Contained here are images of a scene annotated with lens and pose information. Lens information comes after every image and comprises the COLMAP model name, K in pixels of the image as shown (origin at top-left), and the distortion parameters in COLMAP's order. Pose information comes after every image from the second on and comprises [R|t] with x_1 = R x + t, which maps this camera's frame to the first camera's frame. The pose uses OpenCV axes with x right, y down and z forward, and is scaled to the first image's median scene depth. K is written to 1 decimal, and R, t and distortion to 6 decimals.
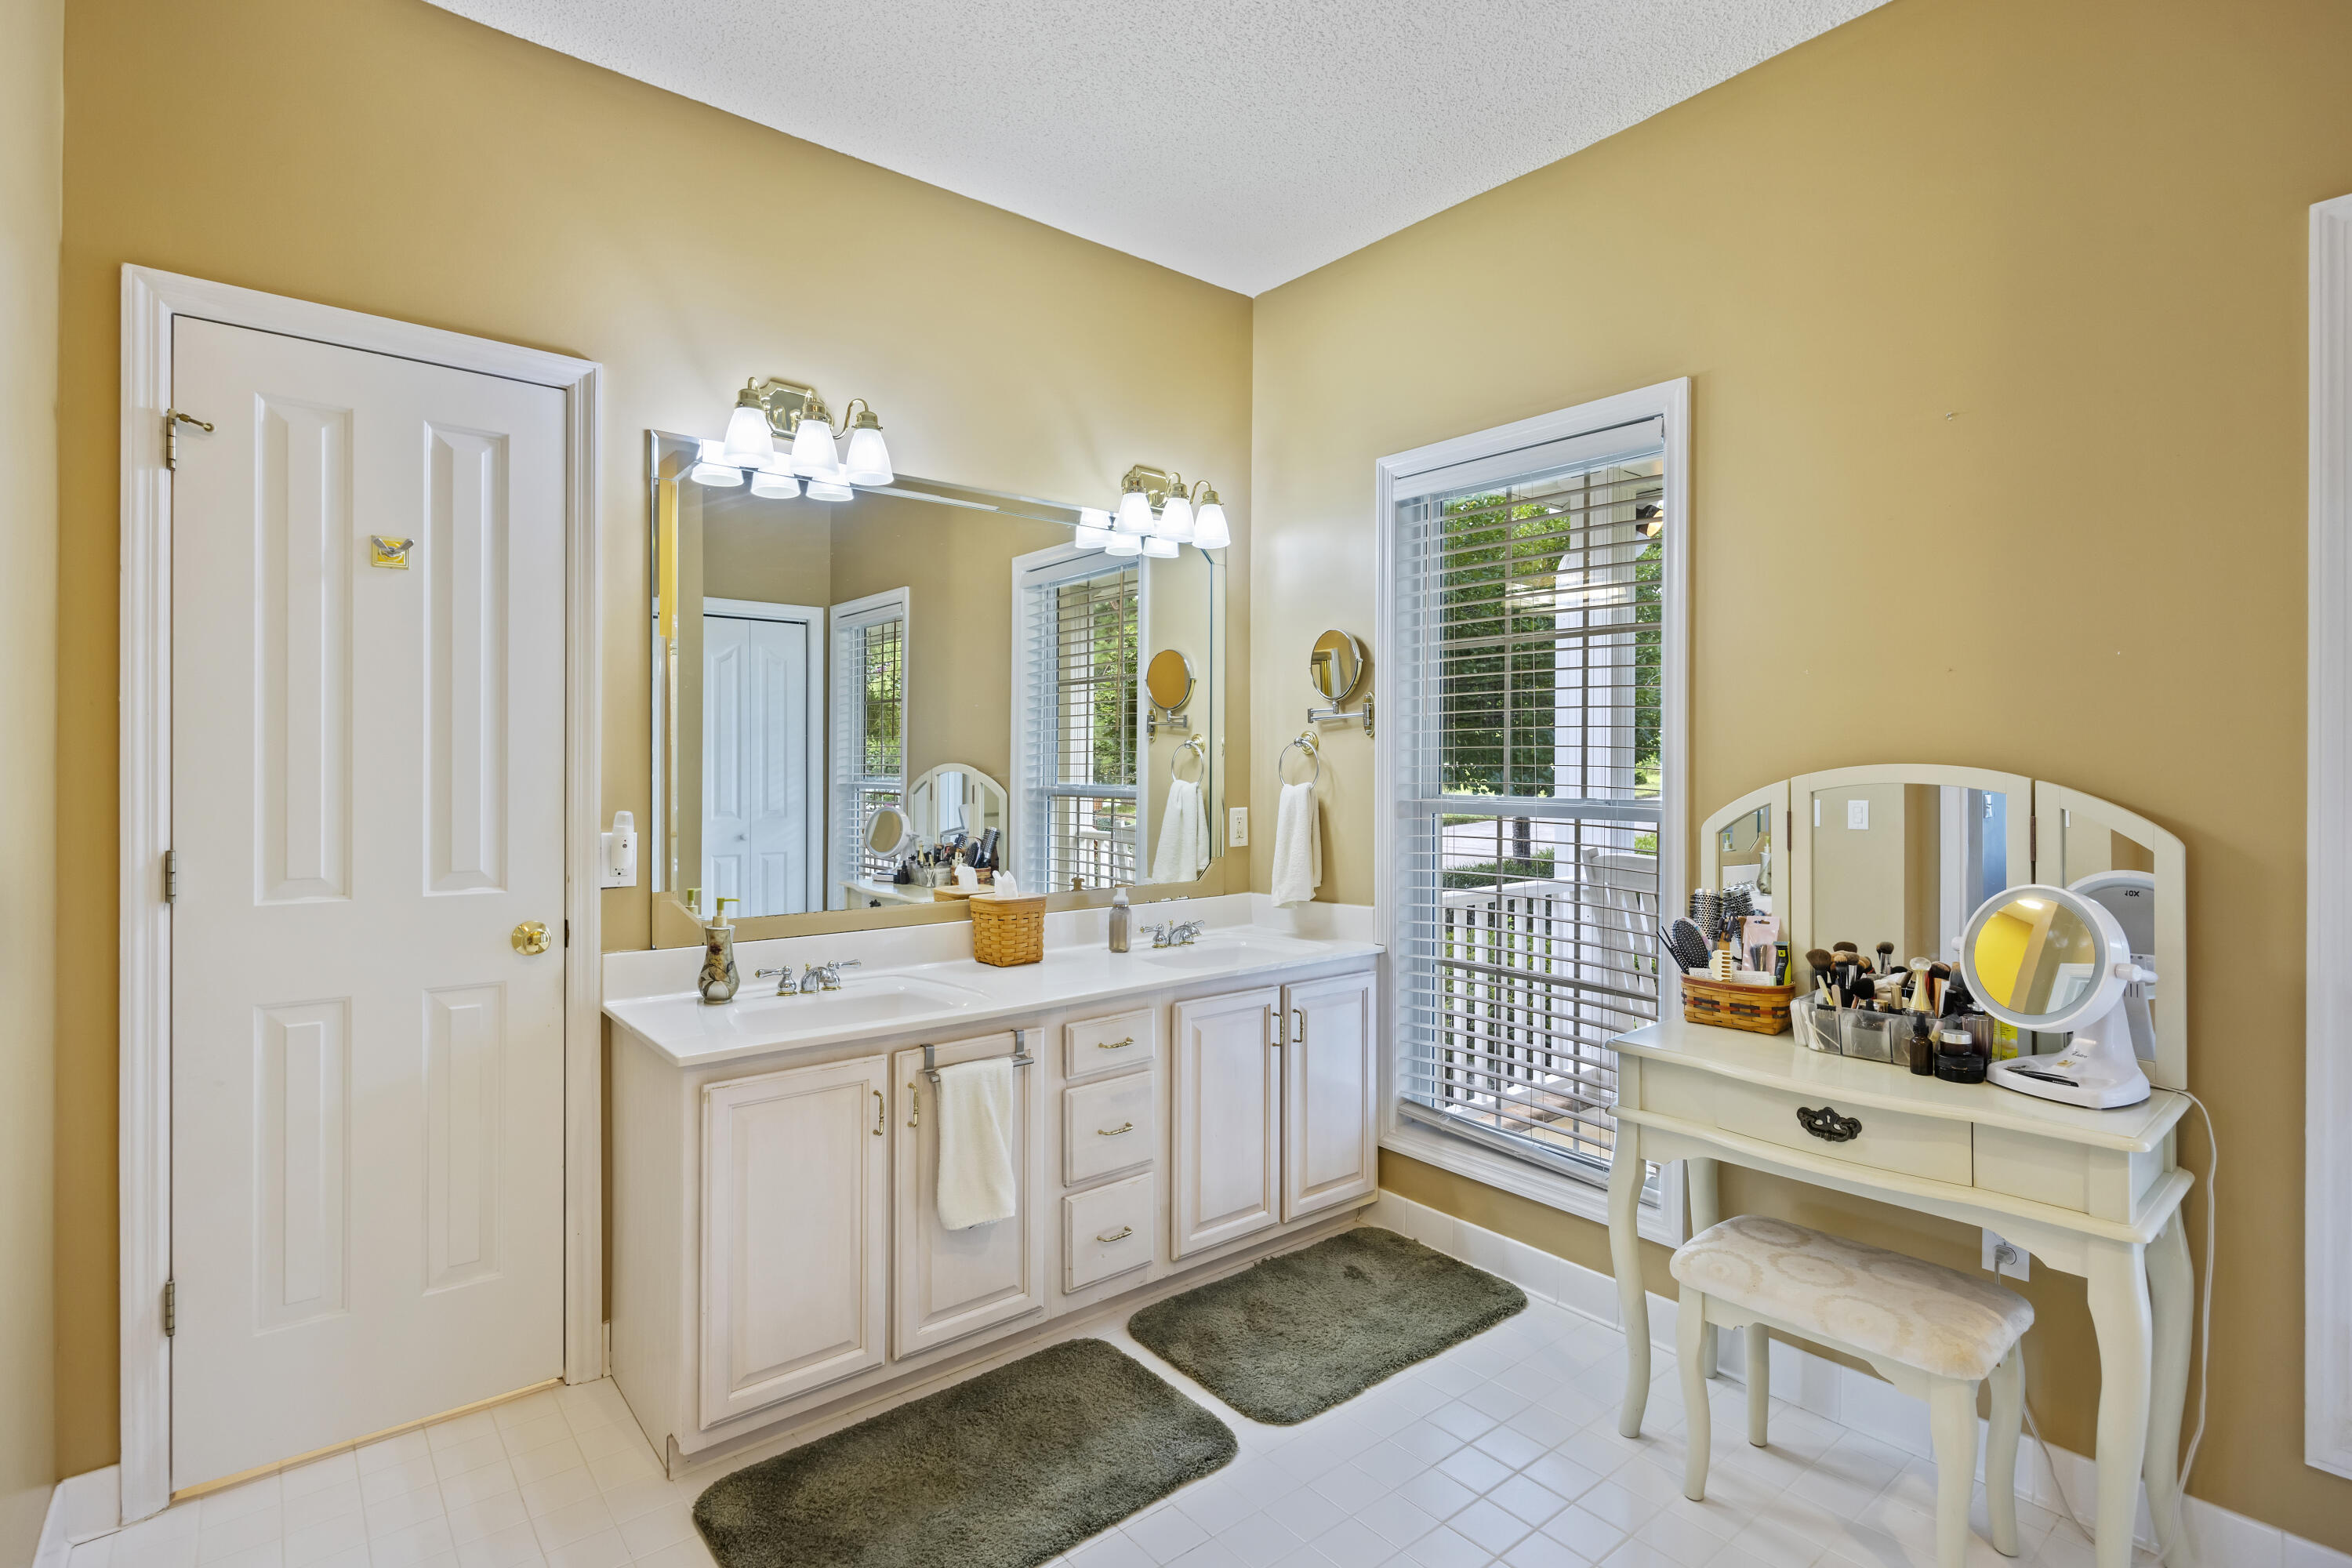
lens RADIAL K [[1128.6, 0, 1179.4], [0, 1128.6, 776.7], [0, 0, 1]] dist [0.005701, 0.001514]
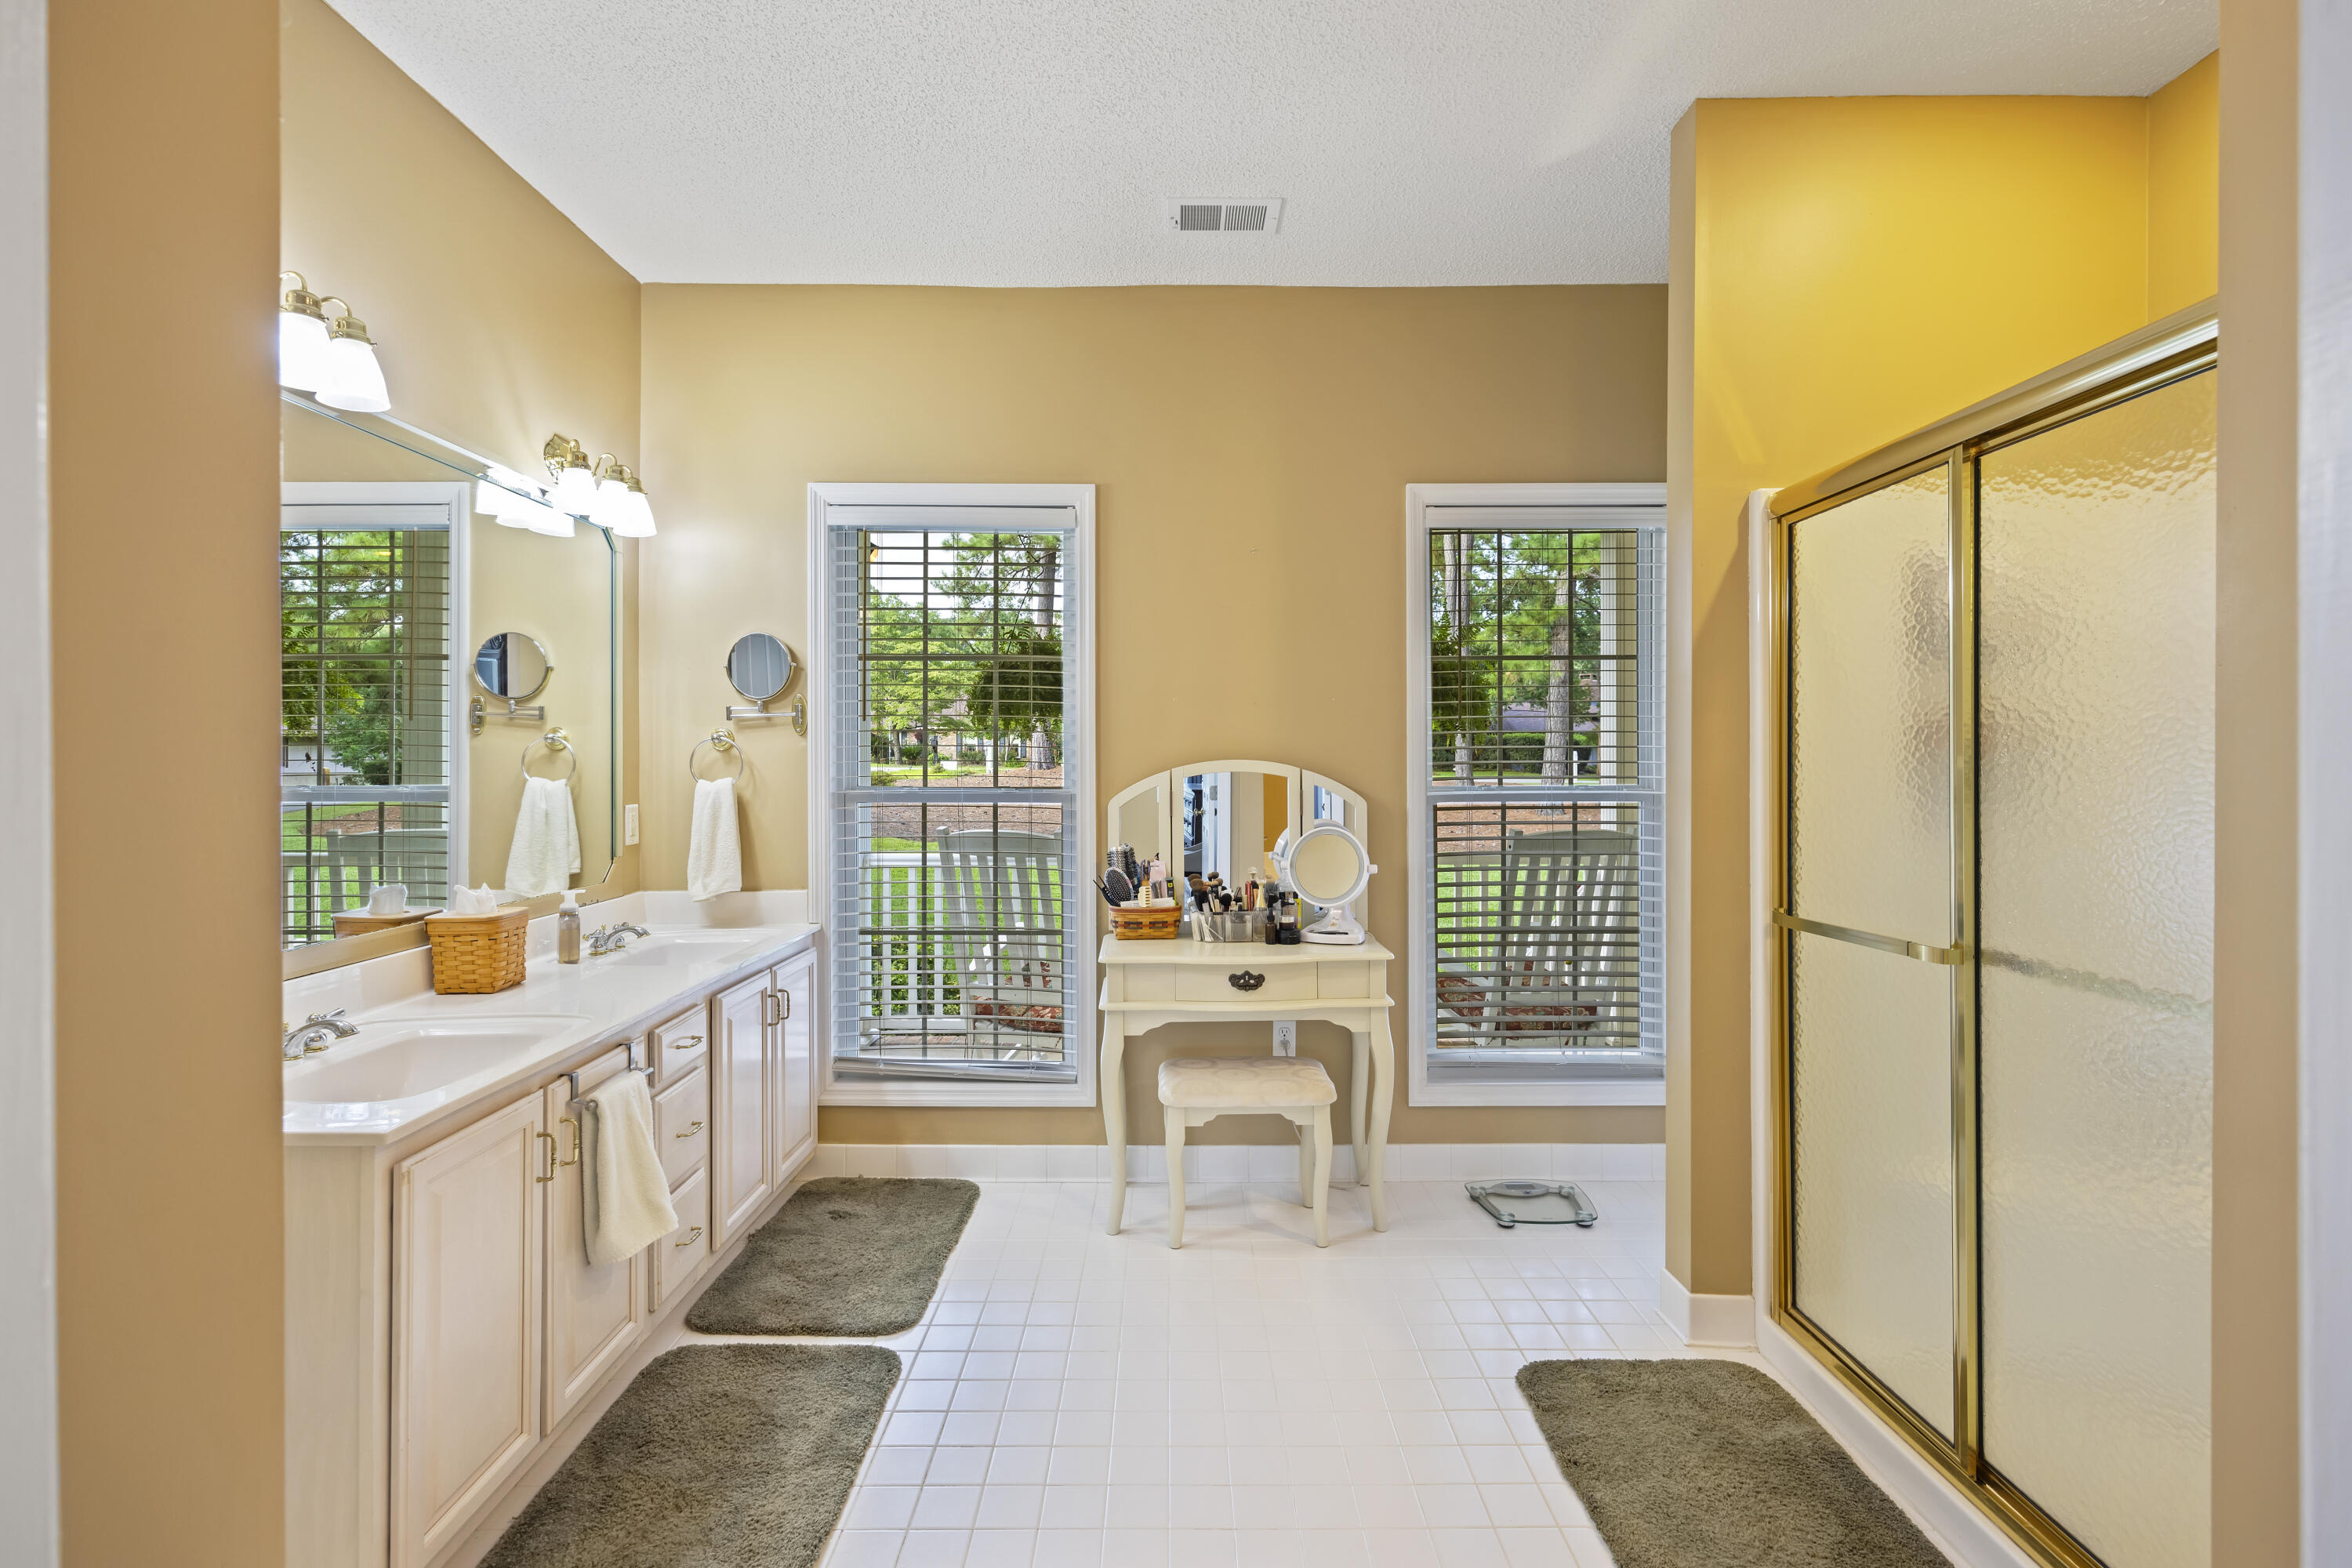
lens RADIAL K [[1075.5, 0, 1172.5], [0, 1075.5, 768.3], [0, 0, 1]] dist [-0.000998, -0.000042]
pose [[0.633100, -0.004662, 0.774056, -0.474634], [0.008682, 0.999962, -0.001079, 0.001310], [-0.774022, 0.007404, 0.633116, 0.070008]]
